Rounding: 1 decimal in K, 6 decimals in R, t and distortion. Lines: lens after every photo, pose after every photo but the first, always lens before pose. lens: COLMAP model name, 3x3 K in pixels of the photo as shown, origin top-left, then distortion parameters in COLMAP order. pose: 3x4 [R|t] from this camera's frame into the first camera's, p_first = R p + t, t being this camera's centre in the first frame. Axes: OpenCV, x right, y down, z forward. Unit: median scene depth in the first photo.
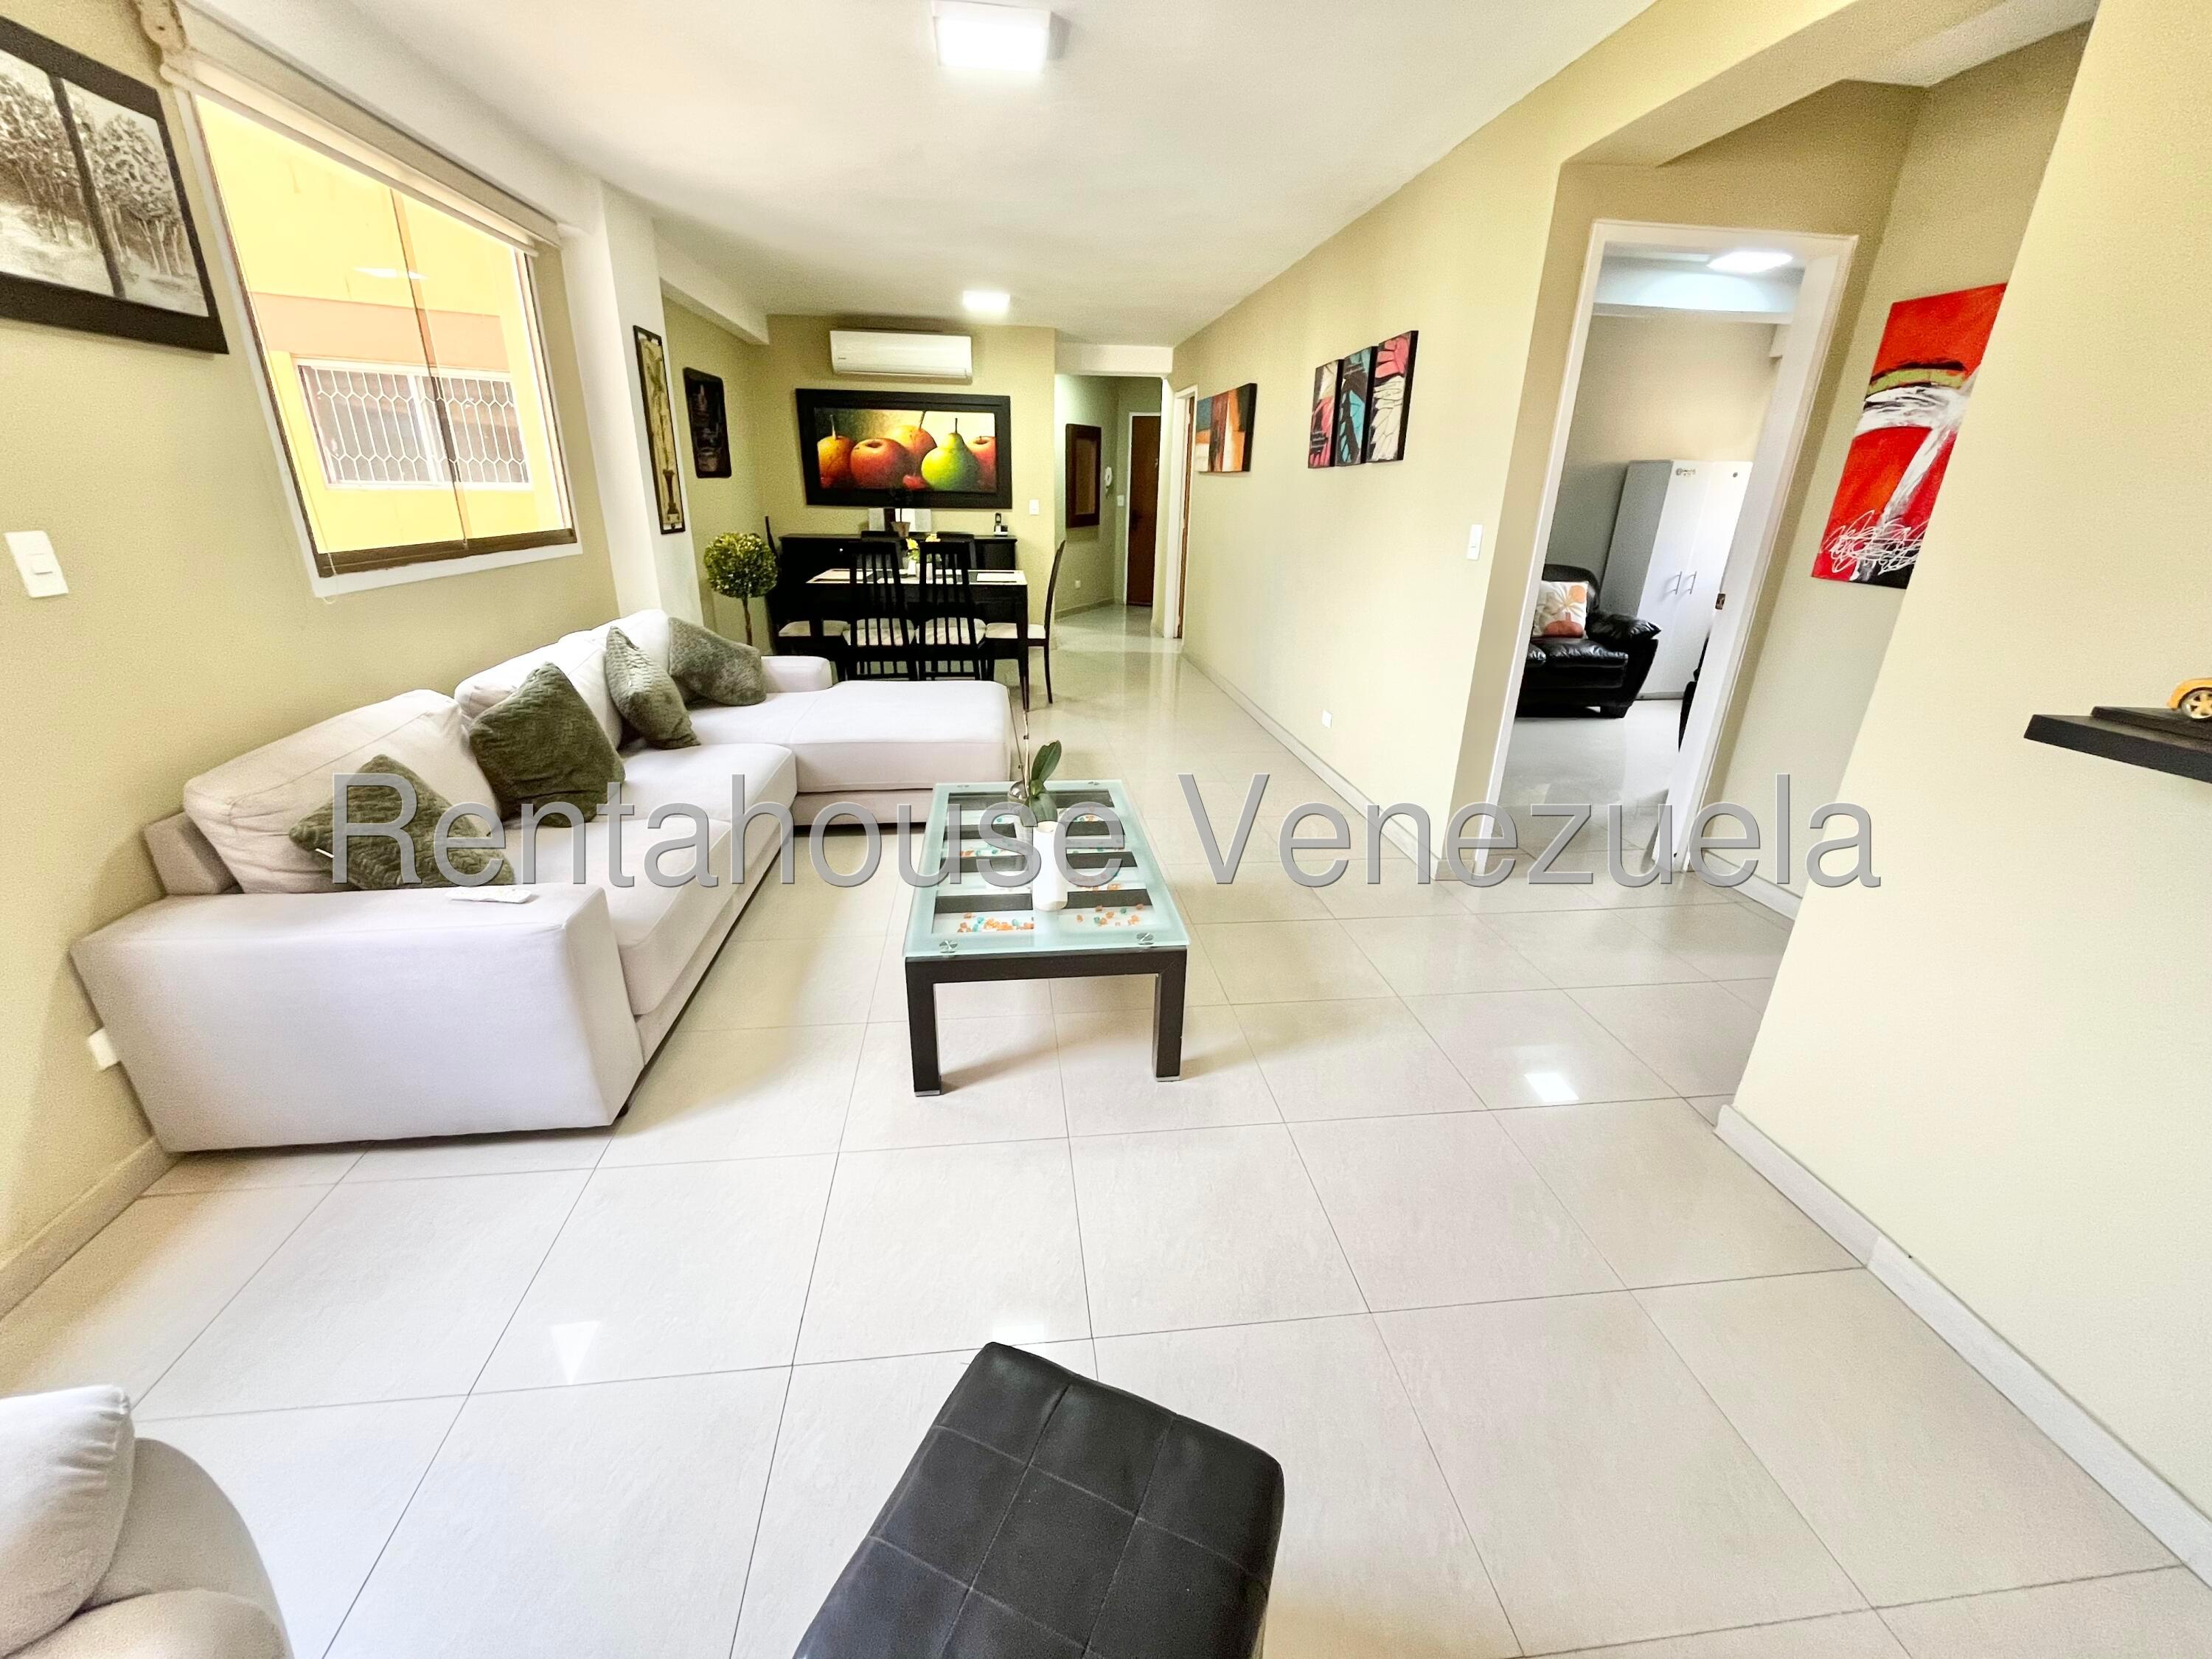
lens RADIAL K [[897.5, 0, 1102.2], [0, 897.5, 828.1], [0, 0, 1]] dist [-0.002633, -0.000602]
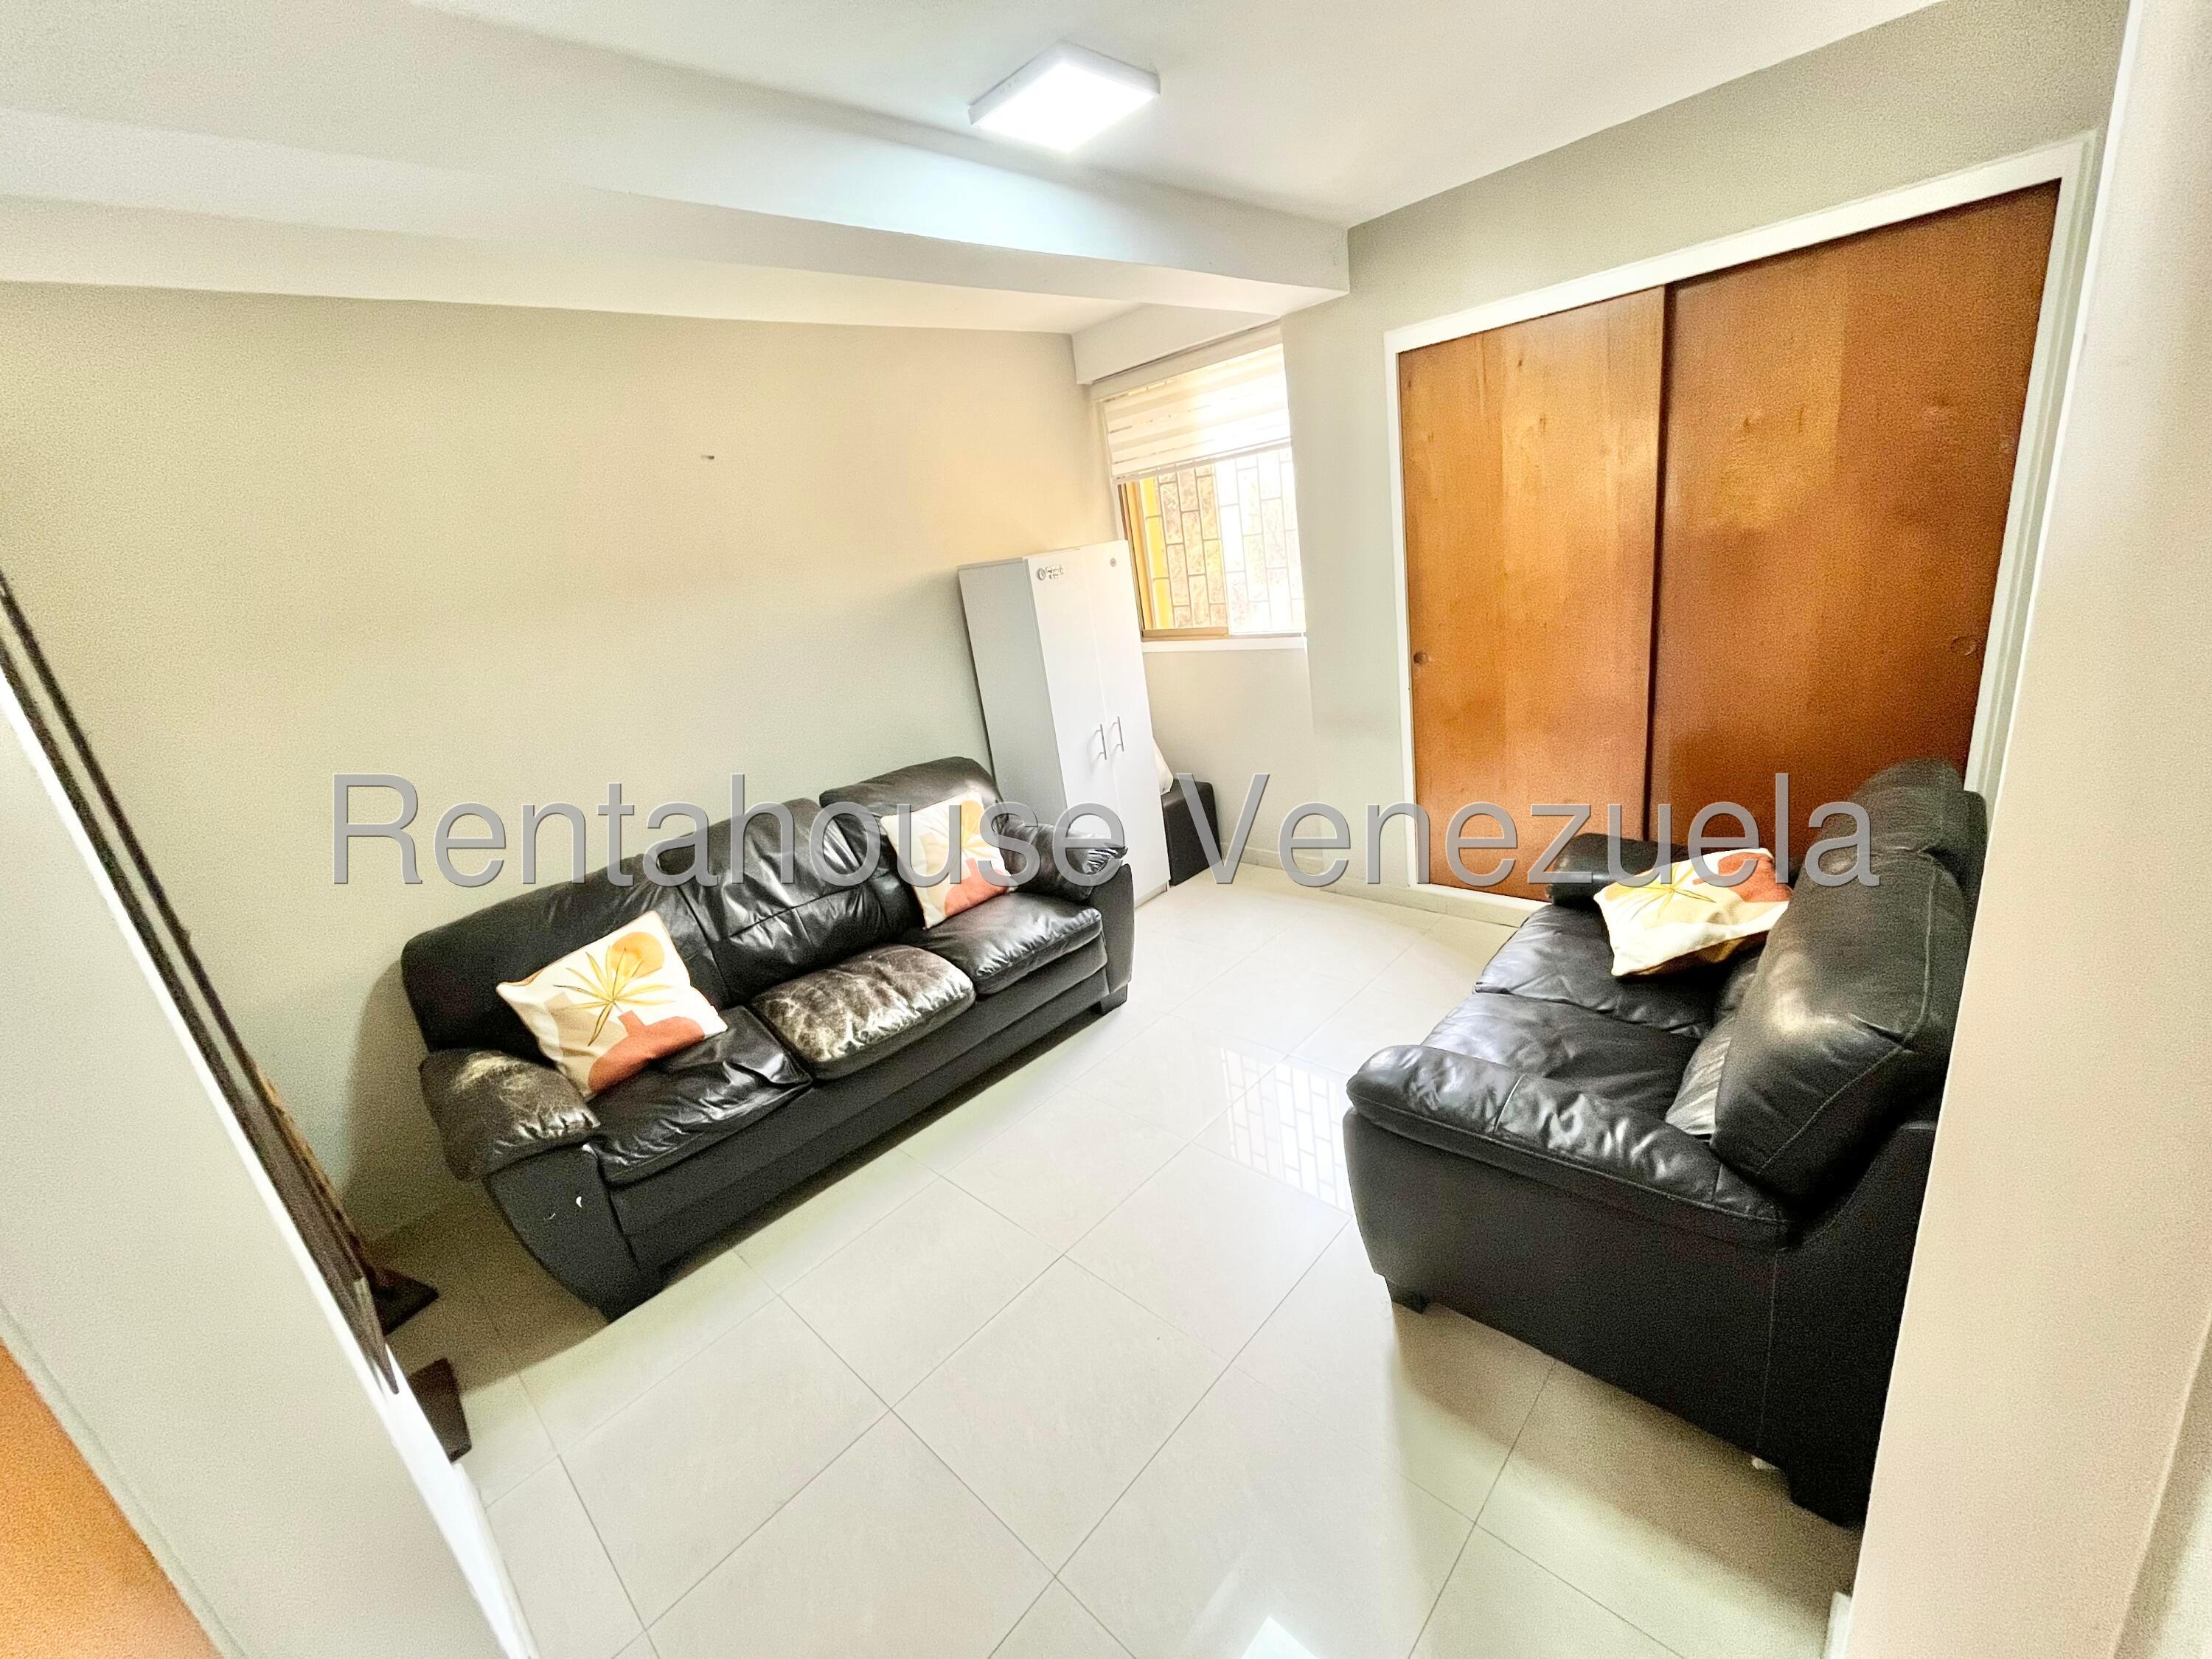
lens RADIAL K [[897.5, 0, 1102.2], [0, 897.5, 828.1], [0, 0, 1]] dist [-0.002633, -0.000602]
pose [[0.759460, -0.329008, 0.561226, 0.399813], [0.374831, 0.926400, 0.035856, -0.342343], [-0.531717, 0.183134, 0.826885, 0.720296]]
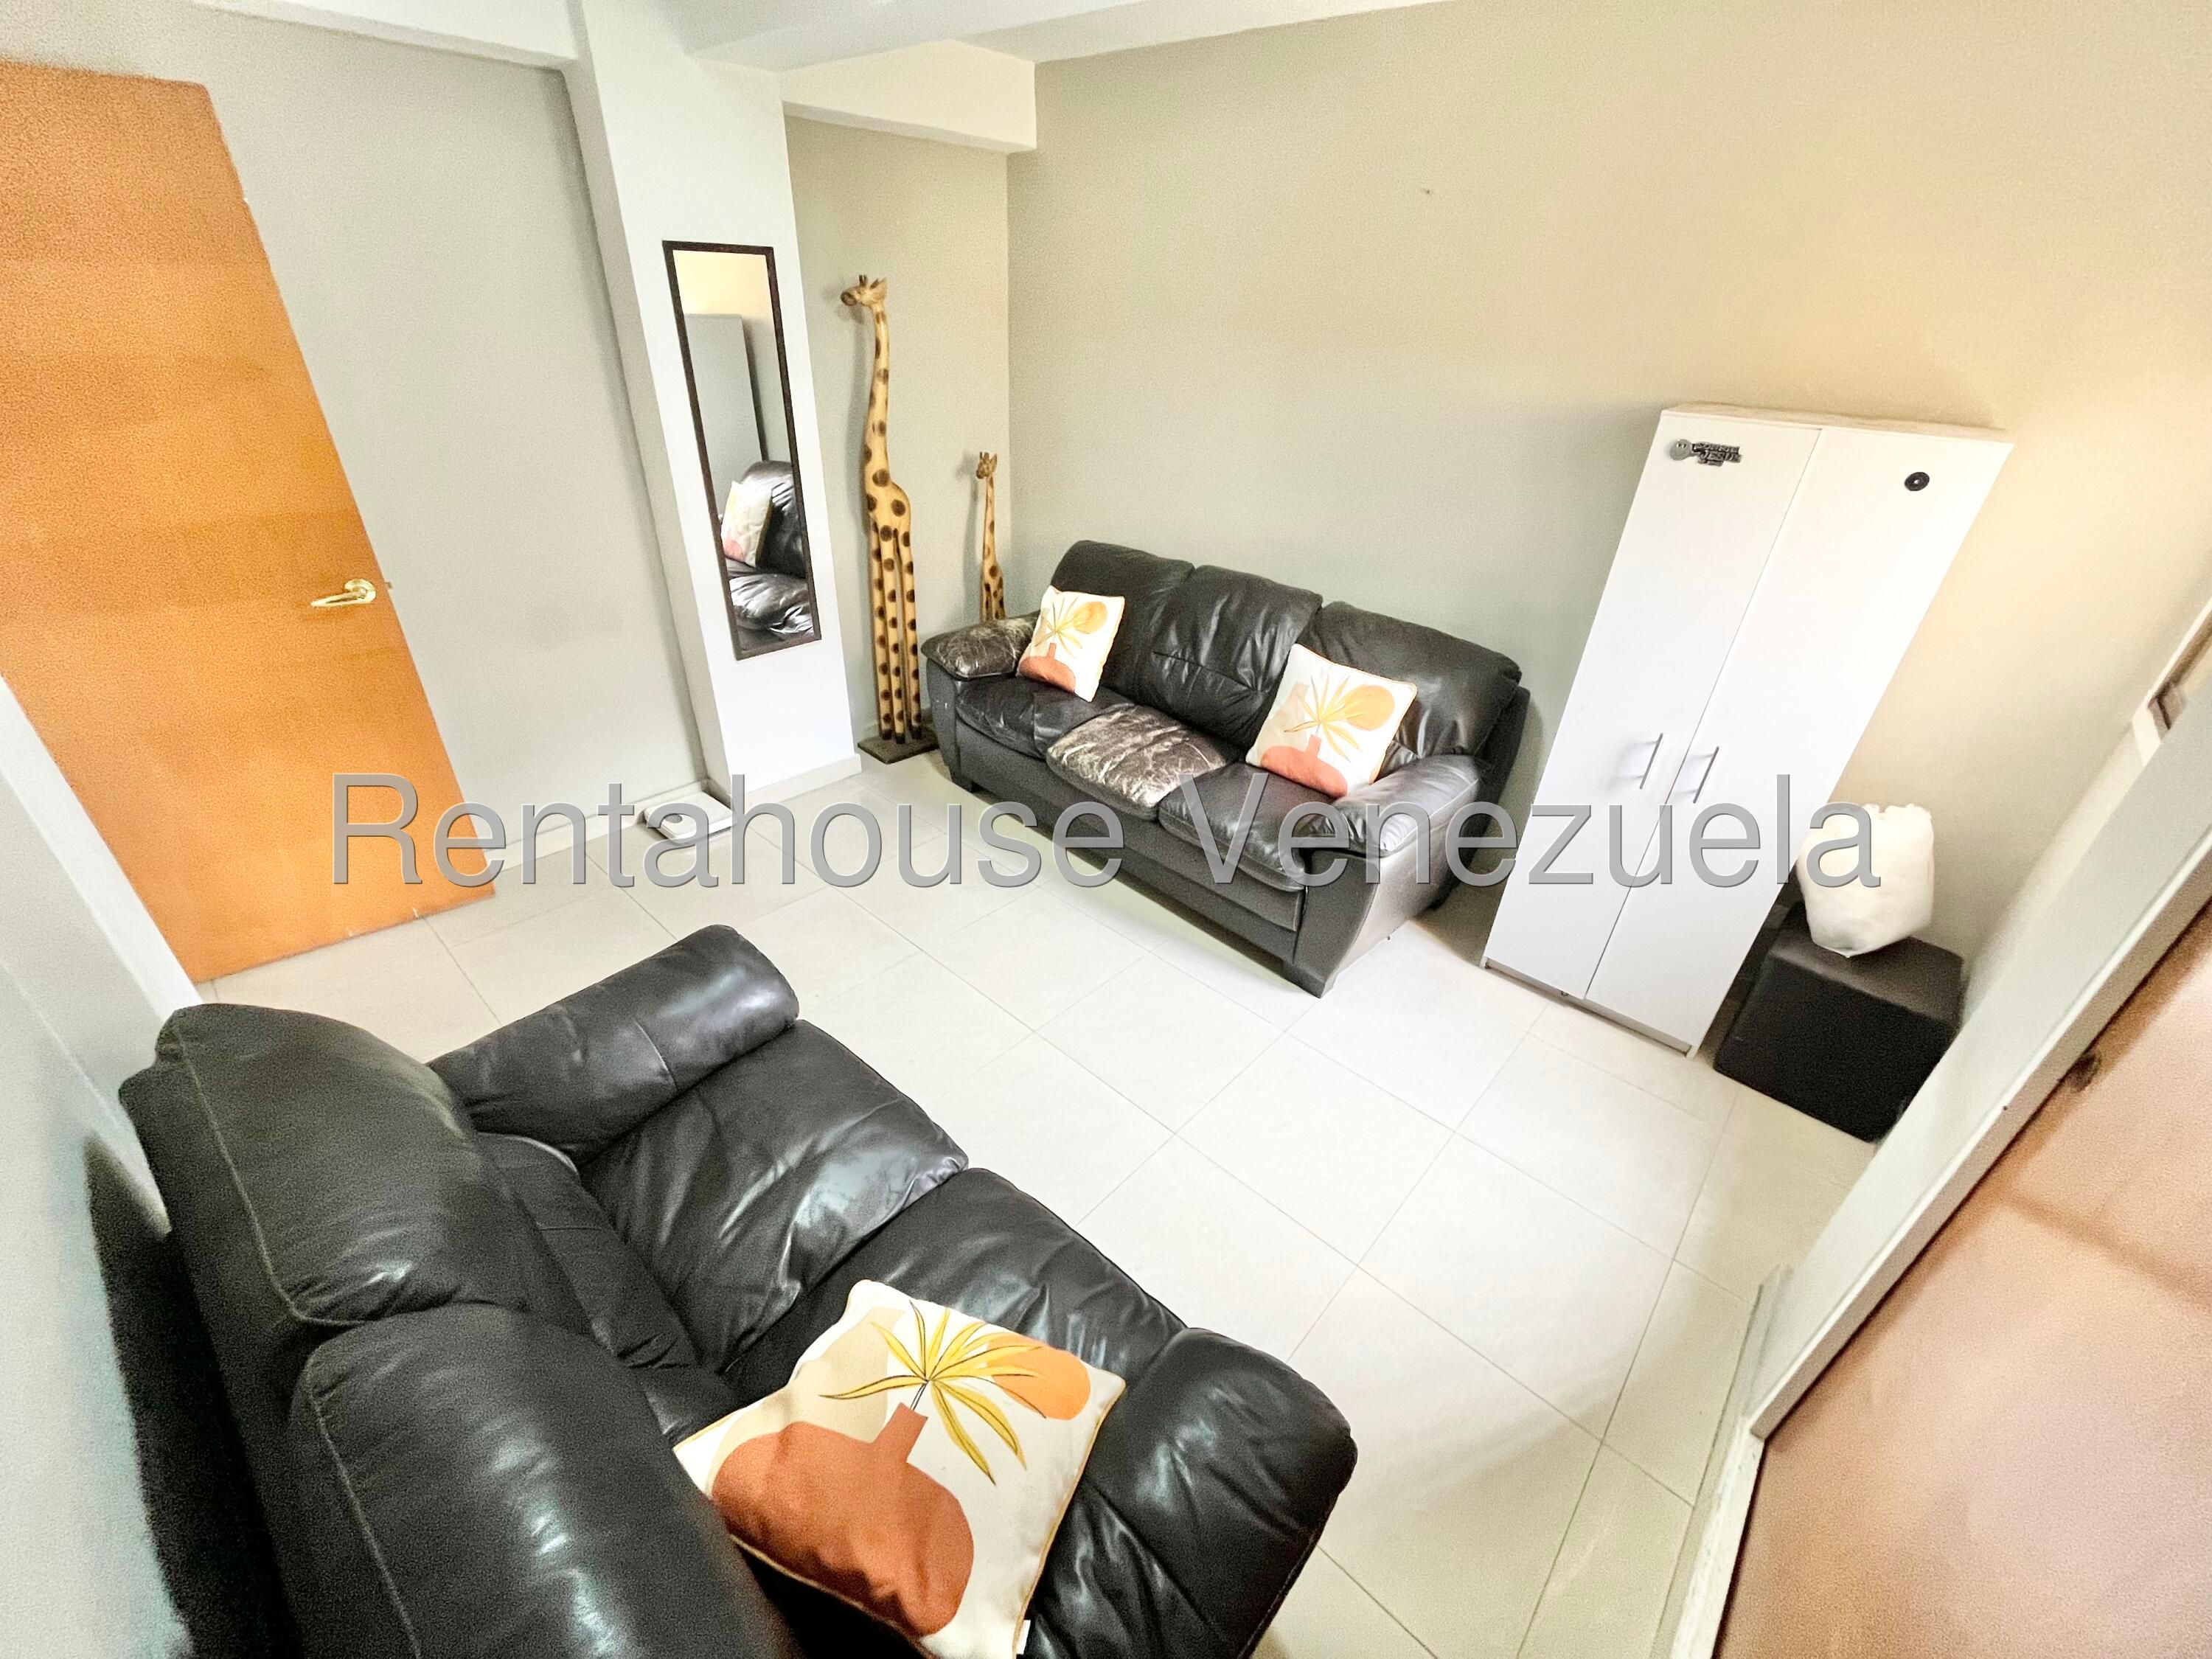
lens RADIAL K [[897.5, 0, 1102.2], [0, 897.5, 828.1], [0, 0, 1]] dist [-0.002633, -0.000602]
pose [[0.654889, 0.388080, -0.648471, 1.059193], [-0.294583, 0.921292, 0.253852, -0.390398], [0.695946, 0.024784, 0.717666, 0.825973]]
